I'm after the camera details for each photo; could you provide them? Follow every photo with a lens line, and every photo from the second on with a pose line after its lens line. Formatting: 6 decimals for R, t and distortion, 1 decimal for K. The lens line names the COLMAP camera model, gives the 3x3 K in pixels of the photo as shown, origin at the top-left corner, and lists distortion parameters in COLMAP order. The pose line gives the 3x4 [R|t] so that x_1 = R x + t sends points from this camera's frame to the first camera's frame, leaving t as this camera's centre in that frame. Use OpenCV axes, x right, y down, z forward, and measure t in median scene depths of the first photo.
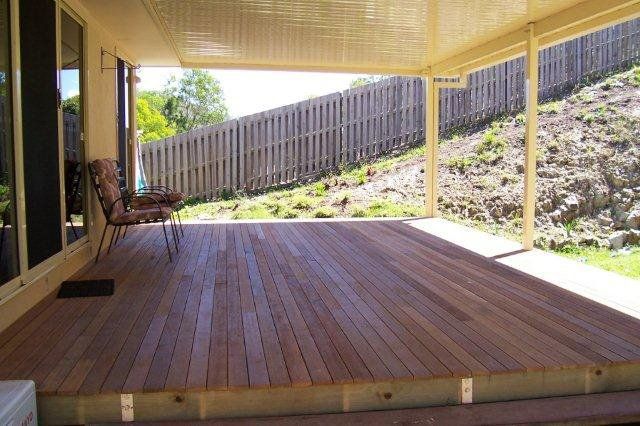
lens RADIAL K [[656.8, 0, 320.0], [0, 656.8, 213.0], [0, 0, 1]] dist [-0.208400, 0.214788]
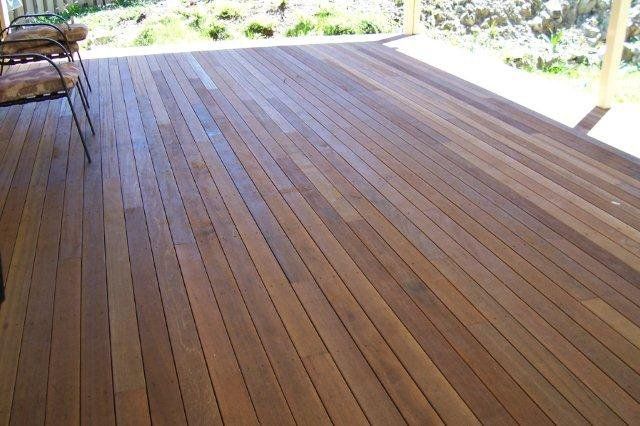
lens RADIAL K [[656.8, 0, 320.0], [0, 656.8, 213.0], [0, 0, 1]] dist [-0.208400, 0.214788]
pose [[0.984705, -0.065328, 0.161520, -0.059675], [0.009661, 0.946091, 0.323757, -0.034099], [-0.173963, -0.317245, 0.932251, 0.200501]]
